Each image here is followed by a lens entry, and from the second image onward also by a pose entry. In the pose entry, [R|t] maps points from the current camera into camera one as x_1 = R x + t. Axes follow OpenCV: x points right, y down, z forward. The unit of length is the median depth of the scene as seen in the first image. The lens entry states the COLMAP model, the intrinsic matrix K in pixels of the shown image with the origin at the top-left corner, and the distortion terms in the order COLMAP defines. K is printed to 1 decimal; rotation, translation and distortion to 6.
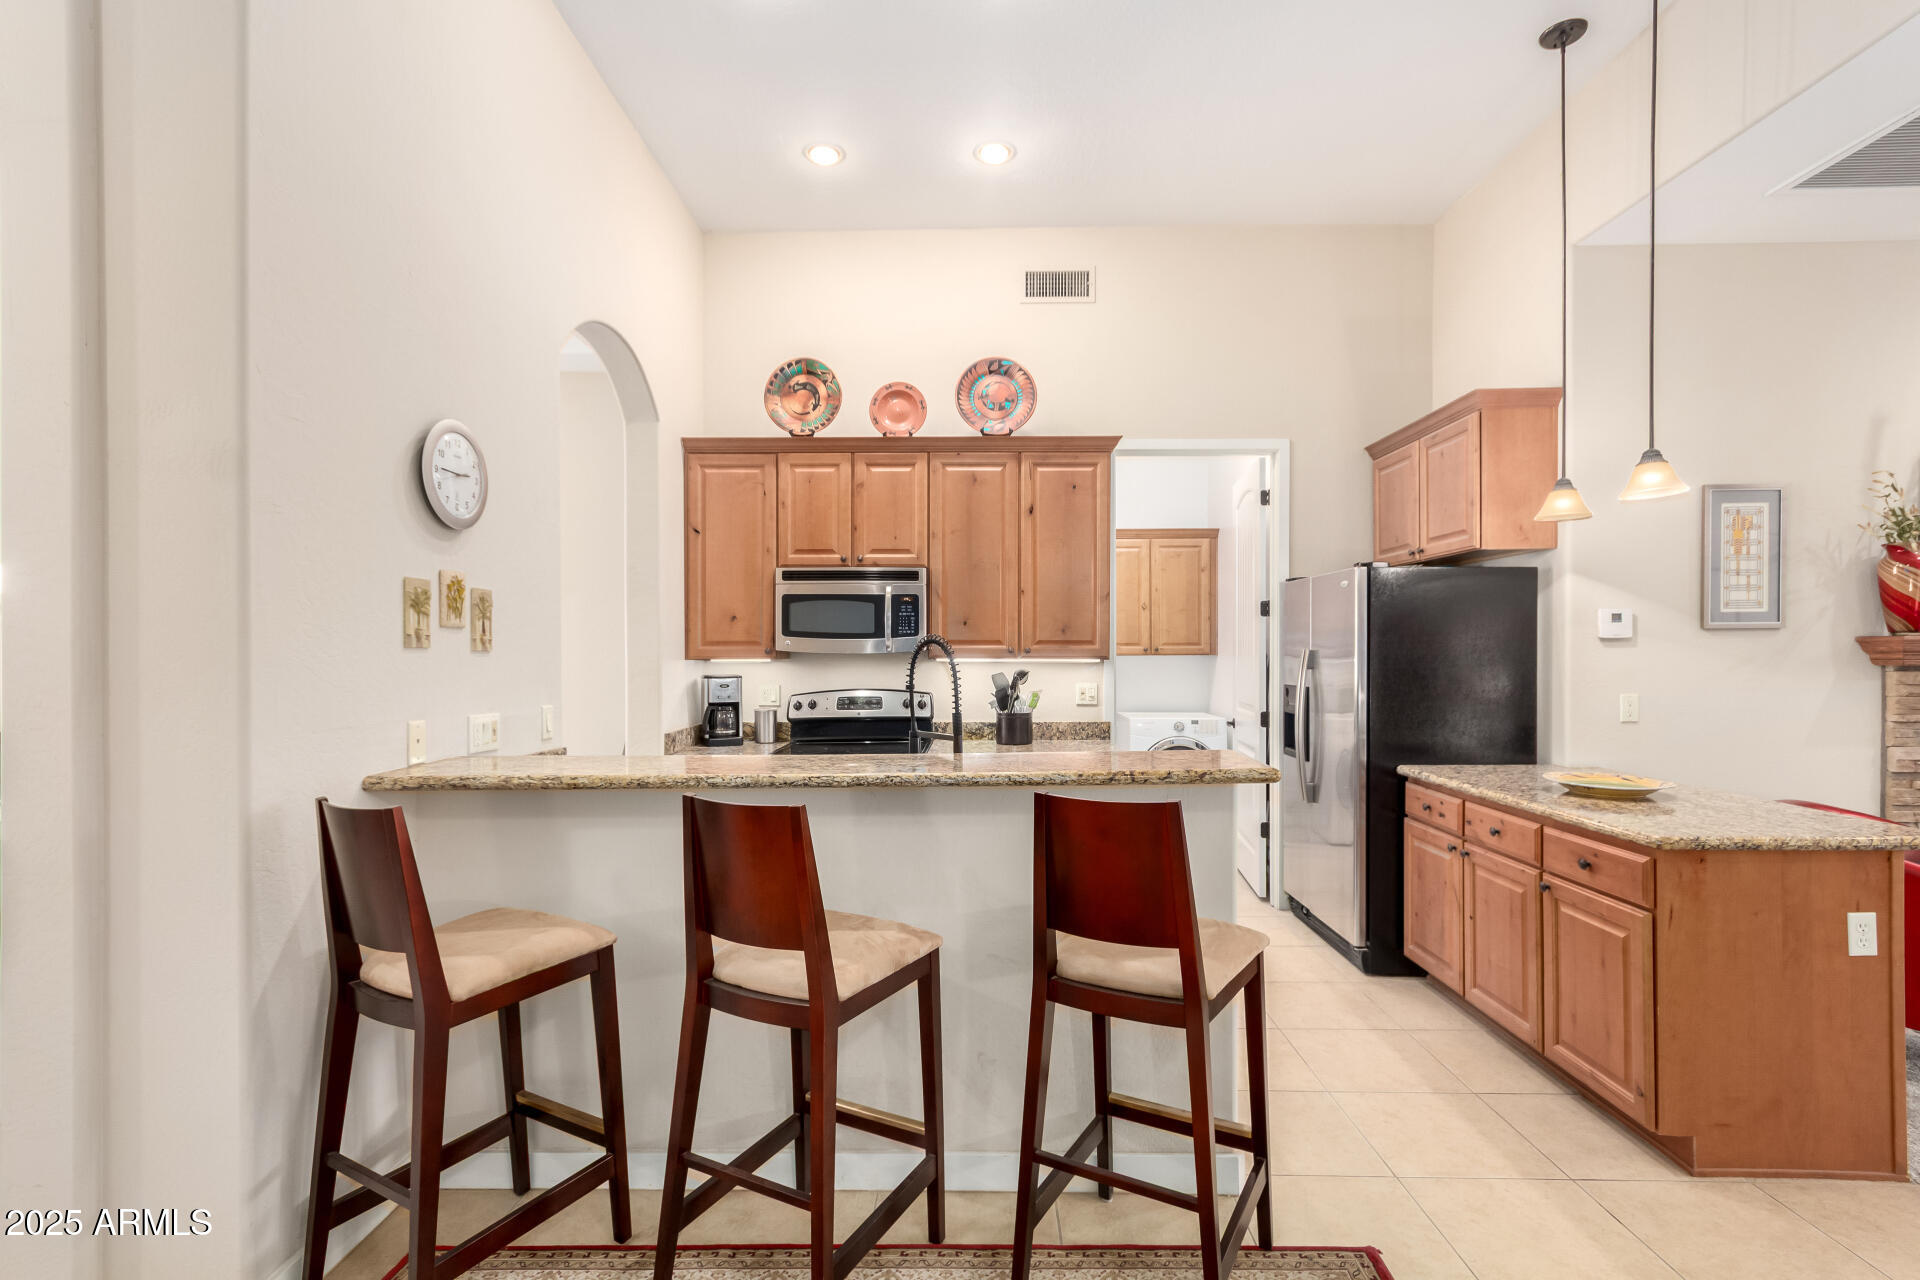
lens RADIAL K [[880.0, 0, 972.2], [0, 880.0, 656.8], [0, 0, 1]] dist [0.002475, 0.000117]
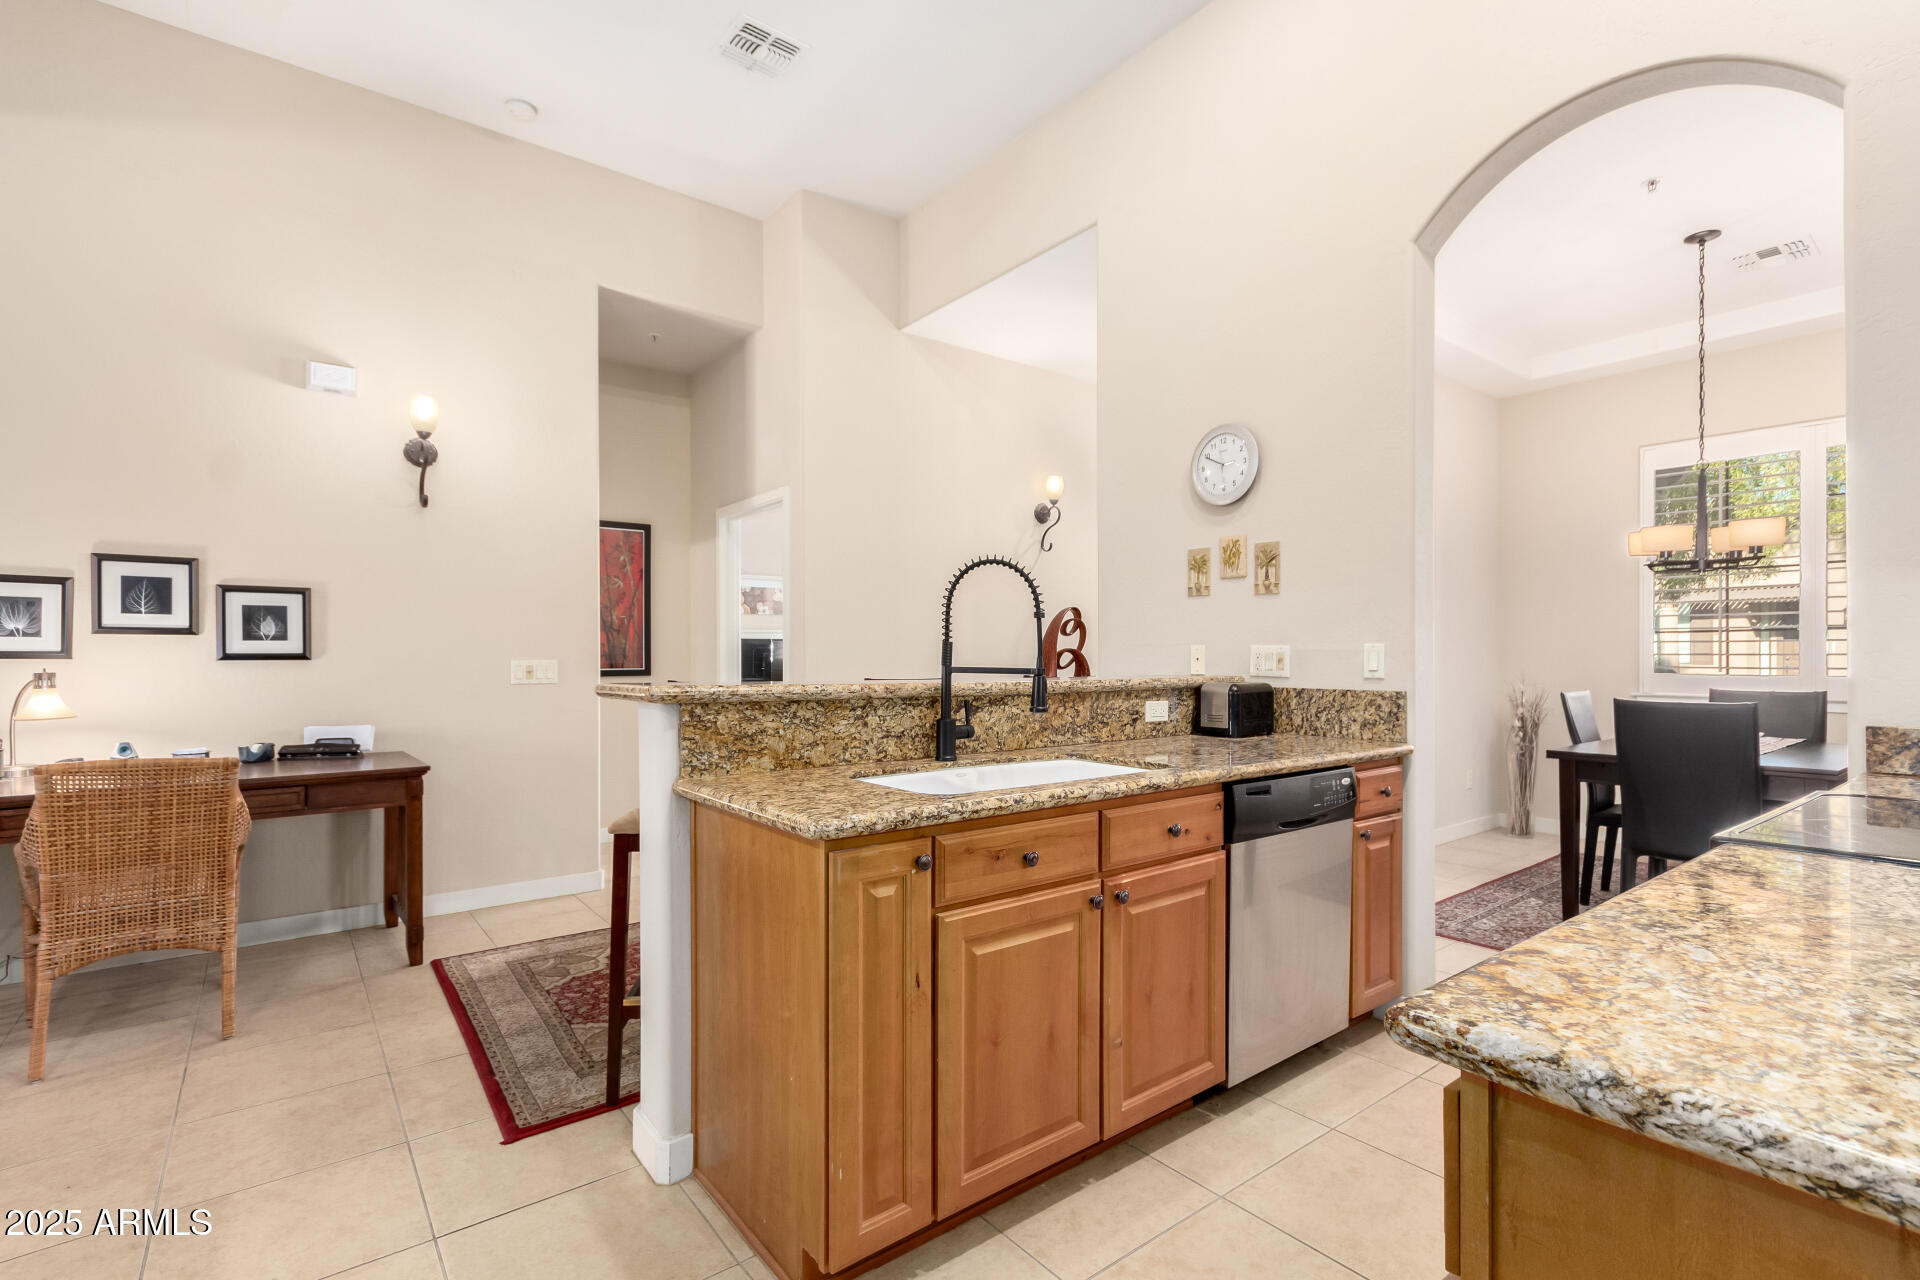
lens RADIAL K [[880.0, 0, 972.2], [0, 880.0, 656.8], [0, 0, 1]] dist [0.002475, 0.000117]
pose [[-0.773530, 0.007754, -0.633712, 0.320301], [0.002414, 0.999954, 0.009290, 0.041333], [0.633755, 0.005656, -0.773513, 1.011222]]
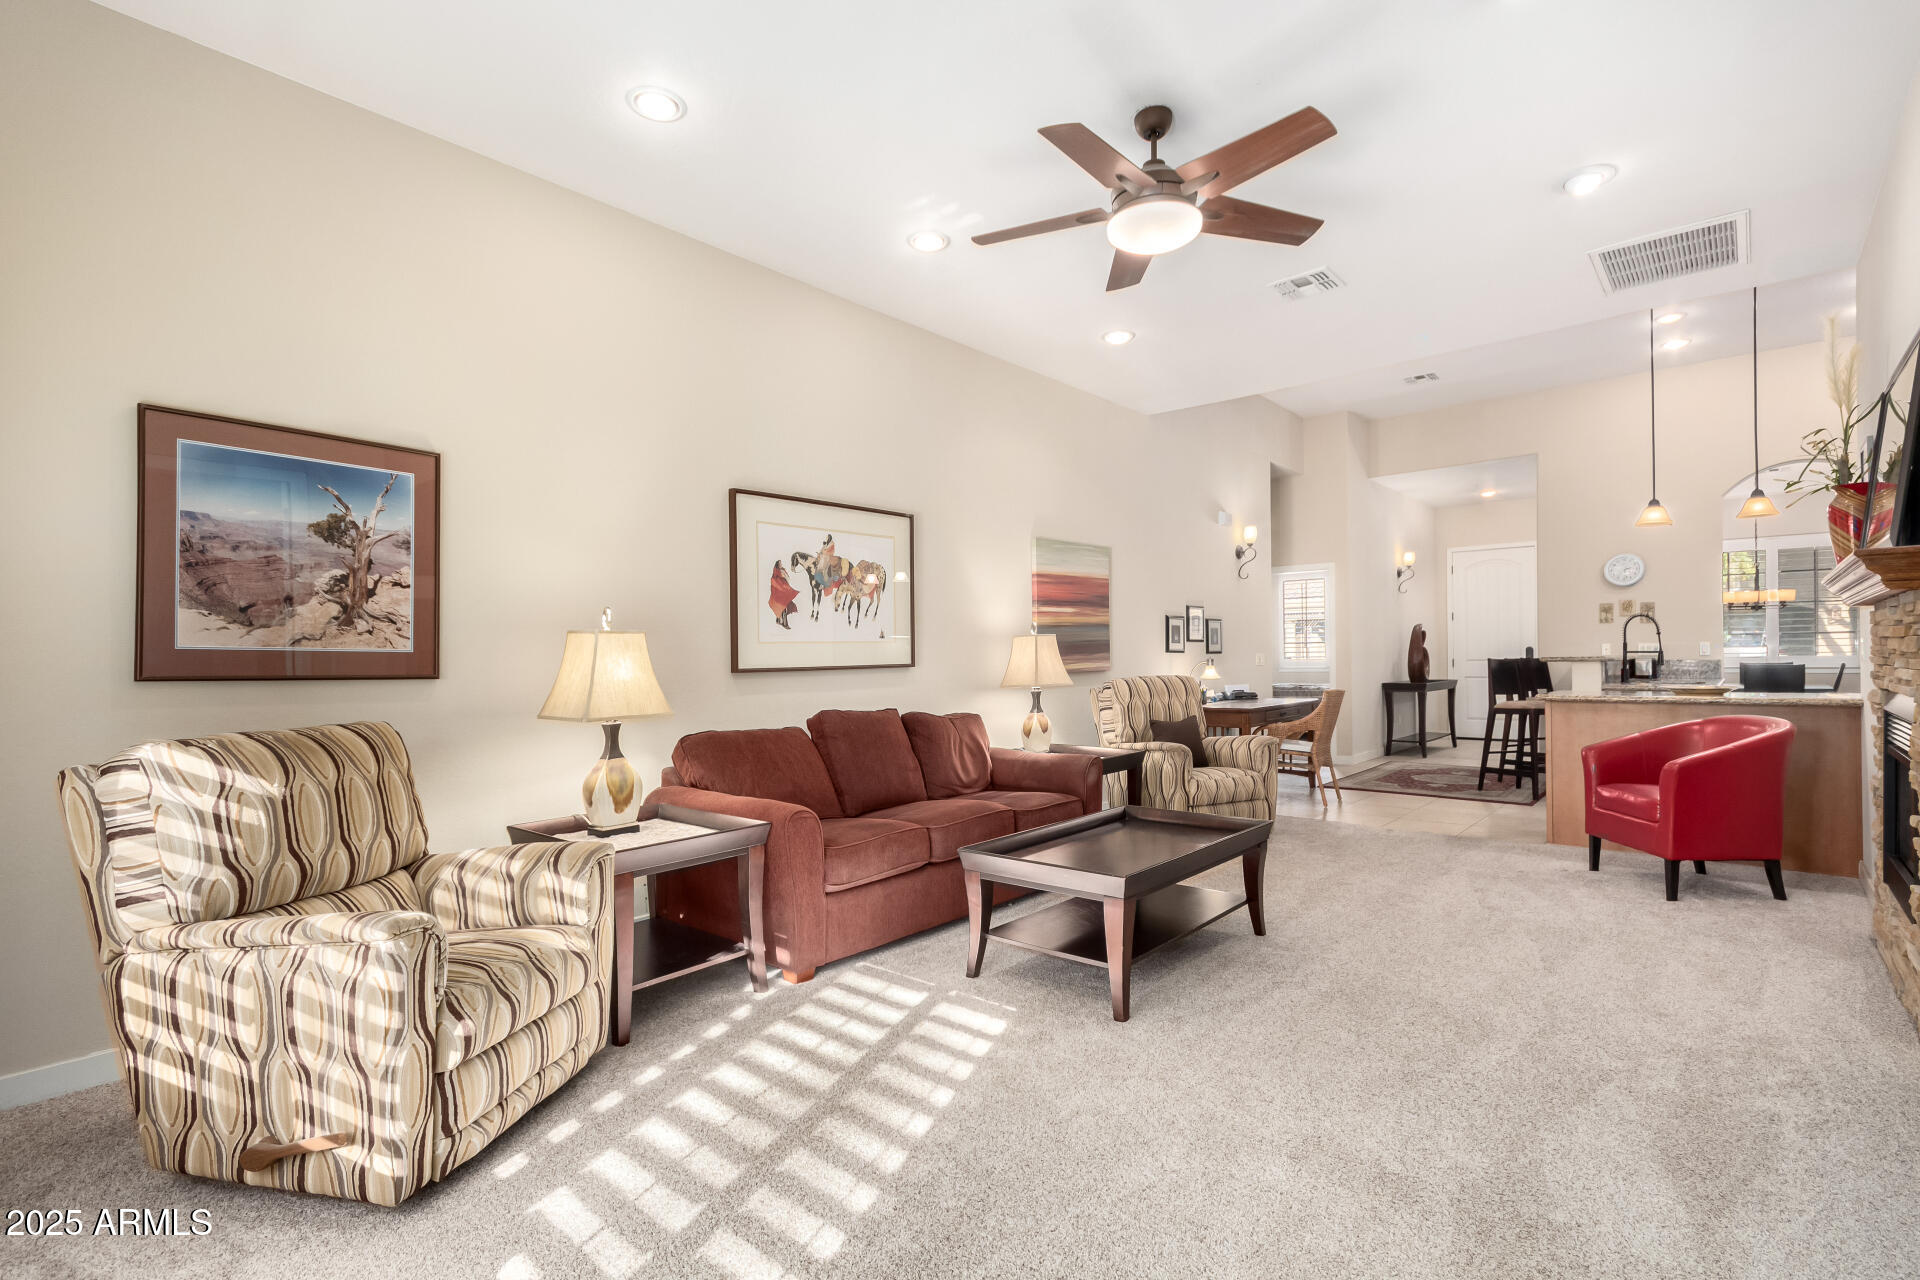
lens RADIAL K [[880.0, 0, 972.2], [0, 880.0, 656.8], [0, 0, 1]] dist [0.002475, 0.000117]
pose [[-0.640145, 0.011527, -0.768167, 1.968378], [0.011276, 0.999921, 0.005608, 0.041026], [0.768171, -0.005072, -0.640224, 0.694166]]
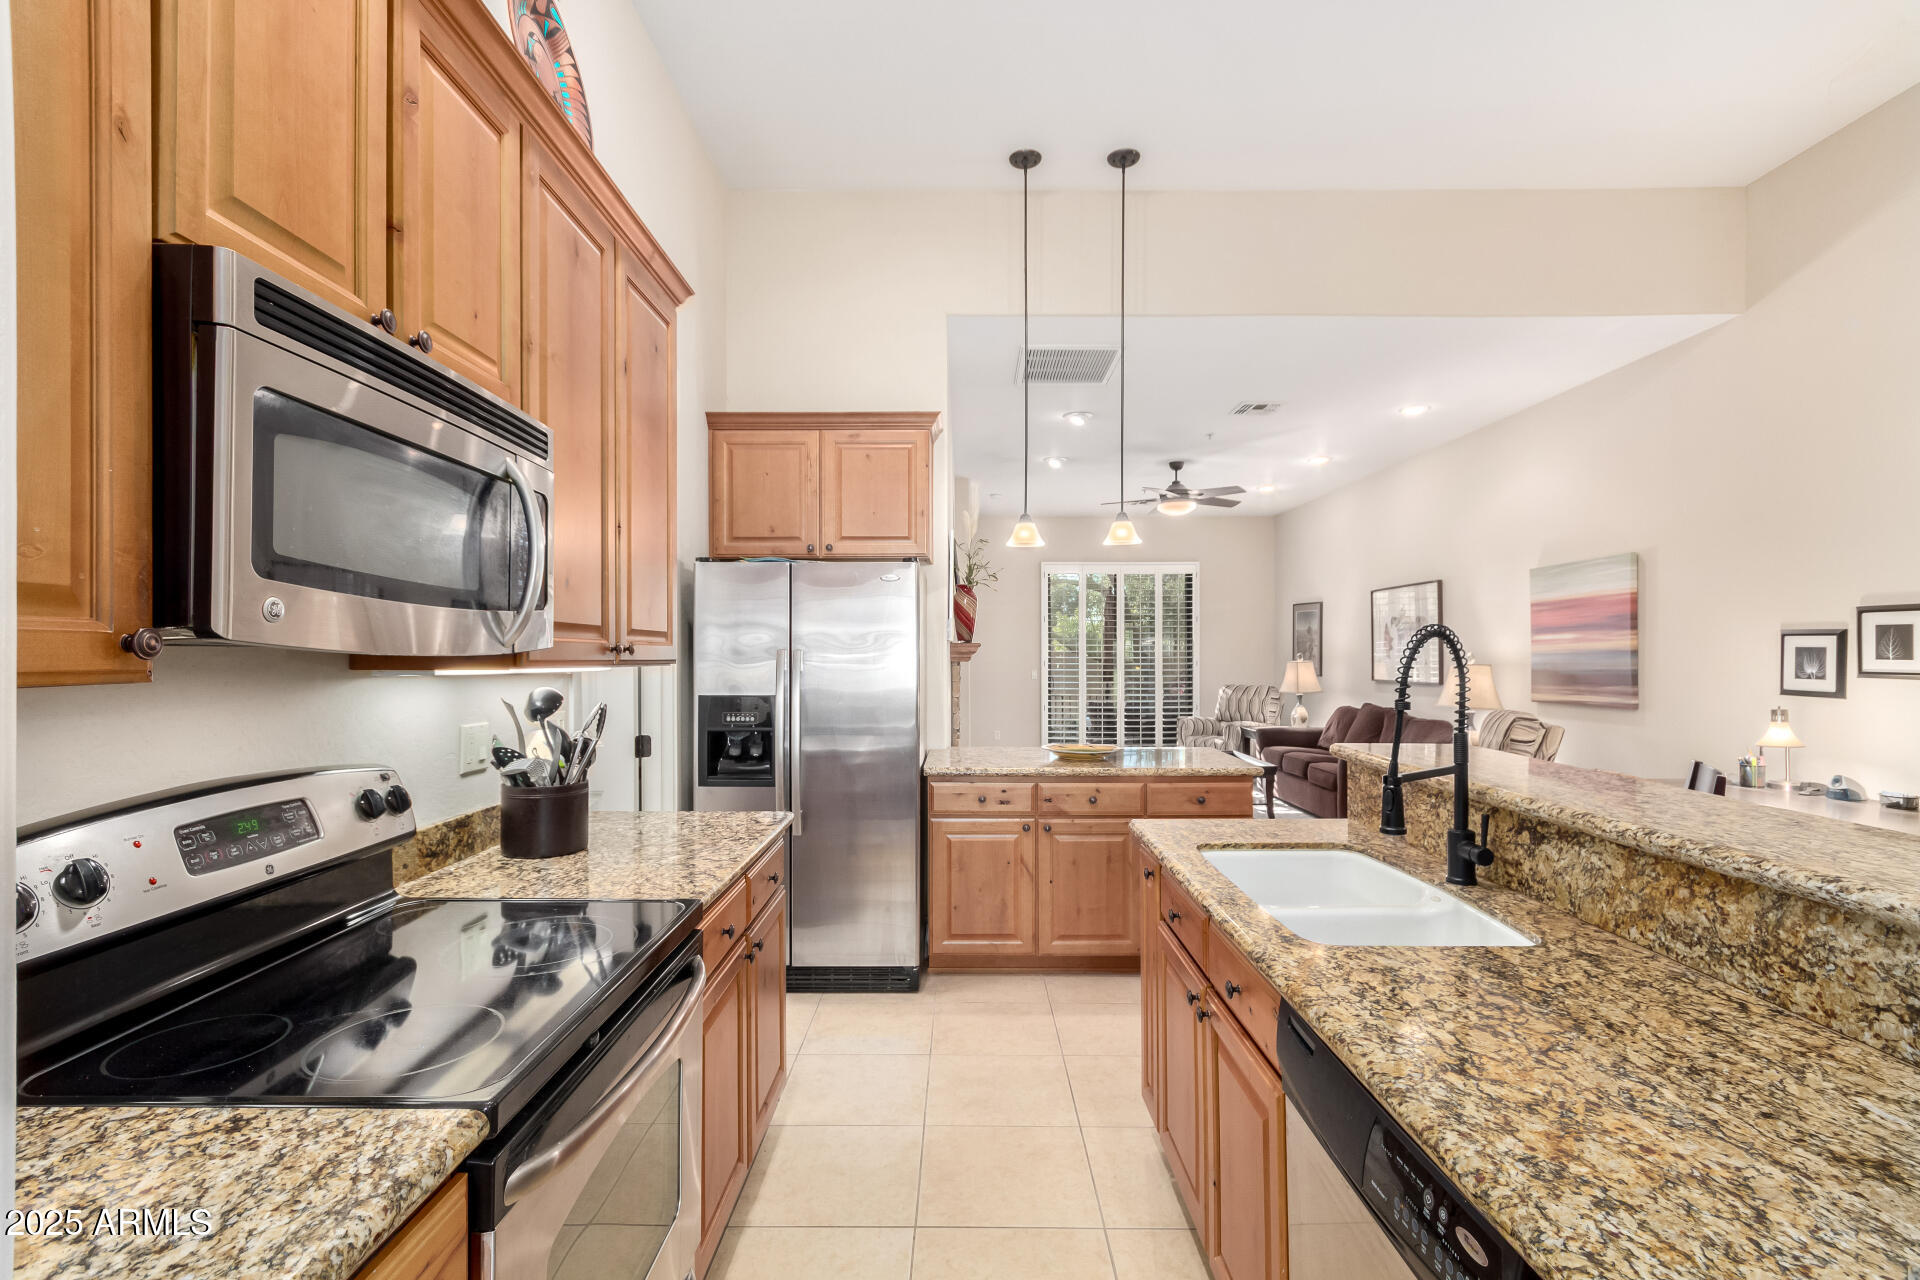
lens RADIAL K [[889.2, 0, 956.6], [0, 889.2, 650.4], [0, 0, 1]] dist [-0.001374, -0.000383]
pose [[-0.011433, 0.004130, 0.999926, -0.440846], [0.006820, 0.999969, -0.004052, -0.002874], [-0.999911, 0.006773, -0.011461, 0.832149]]
